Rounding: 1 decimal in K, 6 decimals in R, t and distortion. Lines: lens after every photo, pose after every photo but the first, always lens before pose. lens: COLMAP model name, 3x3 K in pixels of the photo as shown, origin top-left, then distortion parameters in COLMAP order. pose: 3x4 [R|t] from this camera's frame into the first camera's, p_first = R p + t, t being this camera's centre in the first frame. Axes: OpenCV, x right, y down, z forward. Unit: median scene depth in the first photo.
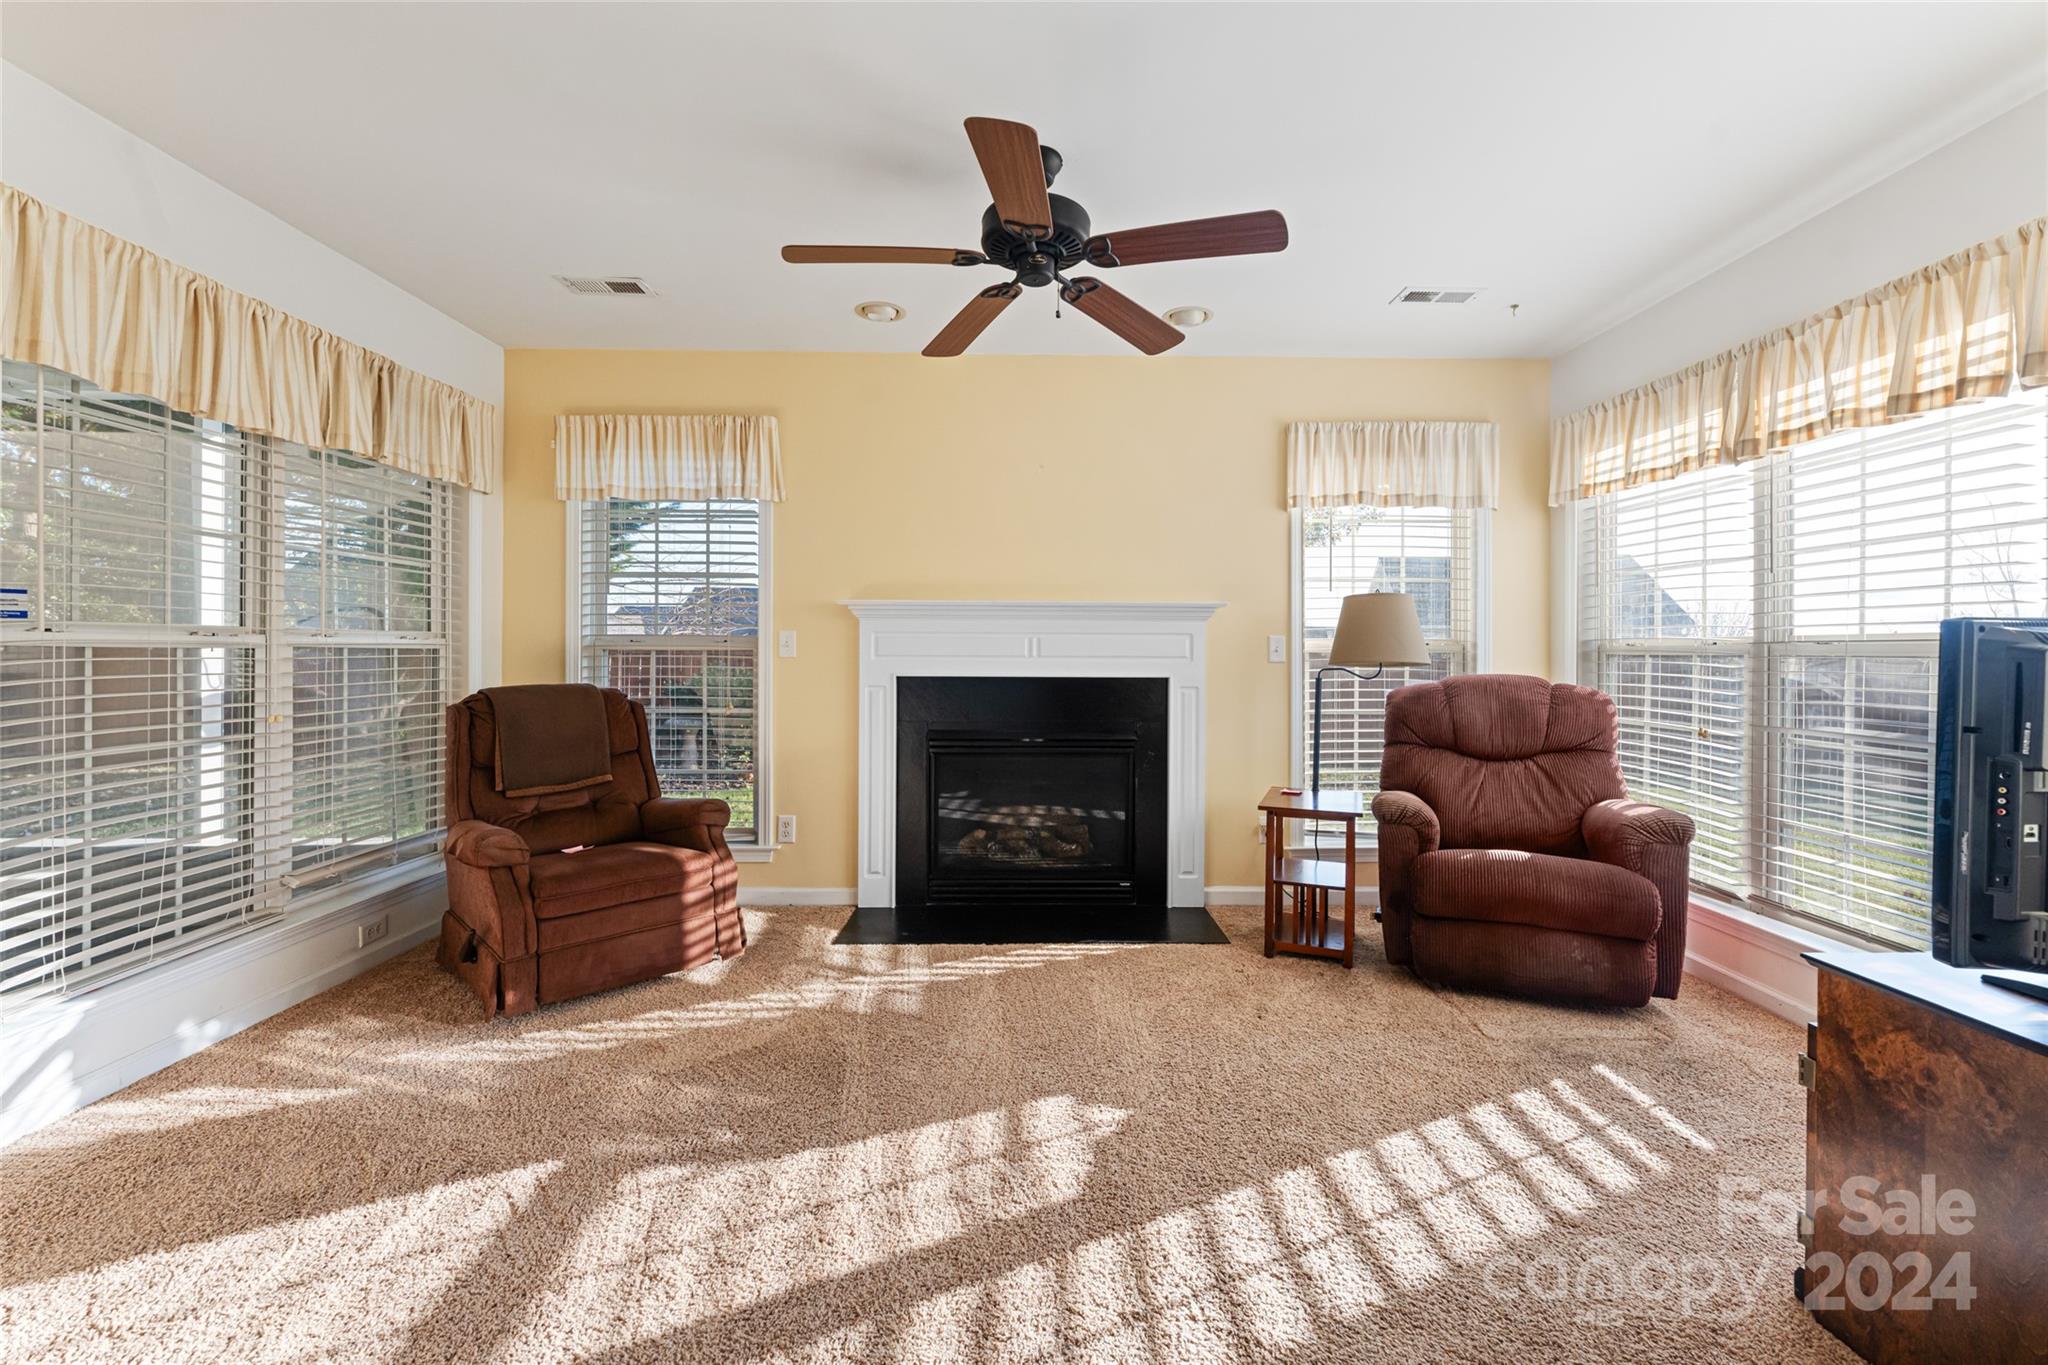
lens RADIAL K [[805.9, 0, 1026.9], [0, 805.9, 652.7], [0, 0, 1]] dist [-0.001175, -0.000065]
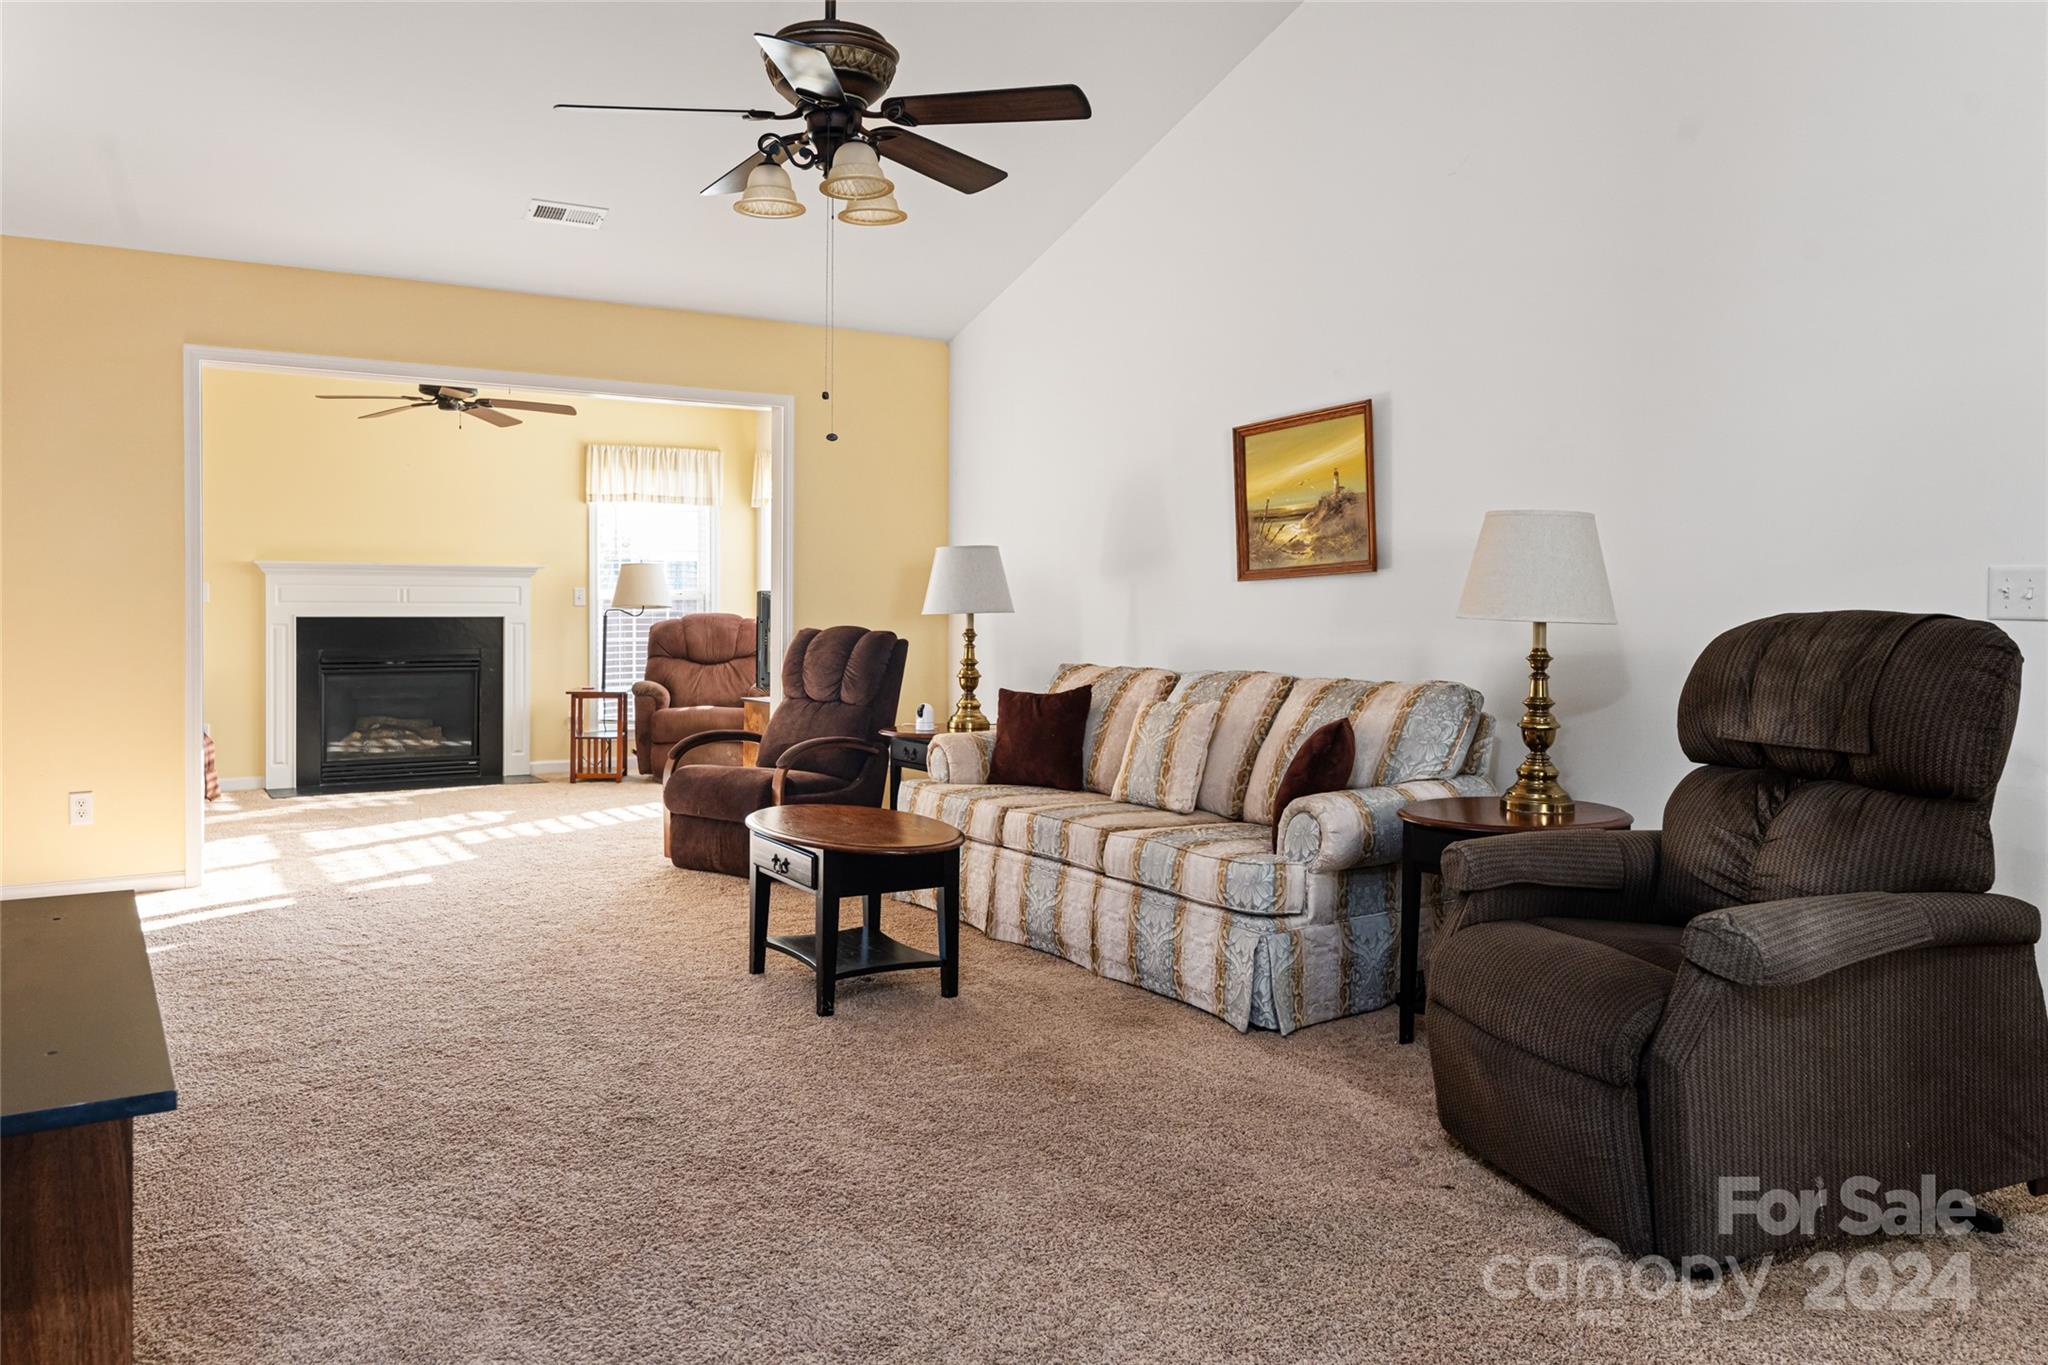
lens RADIAL K [[1416.4, 0, 1017.8], [0, 1416.4, 628.0], [0, 0, 1]] dist [-0.010212, -0.003784]
pose [[0.836246, -0.009853, 0.548266, -0.462427], [-0.001374, 0.999798, 0.020062, -0.000949], [-0.548353, -0.017530, 0.836063, -1.690449]]
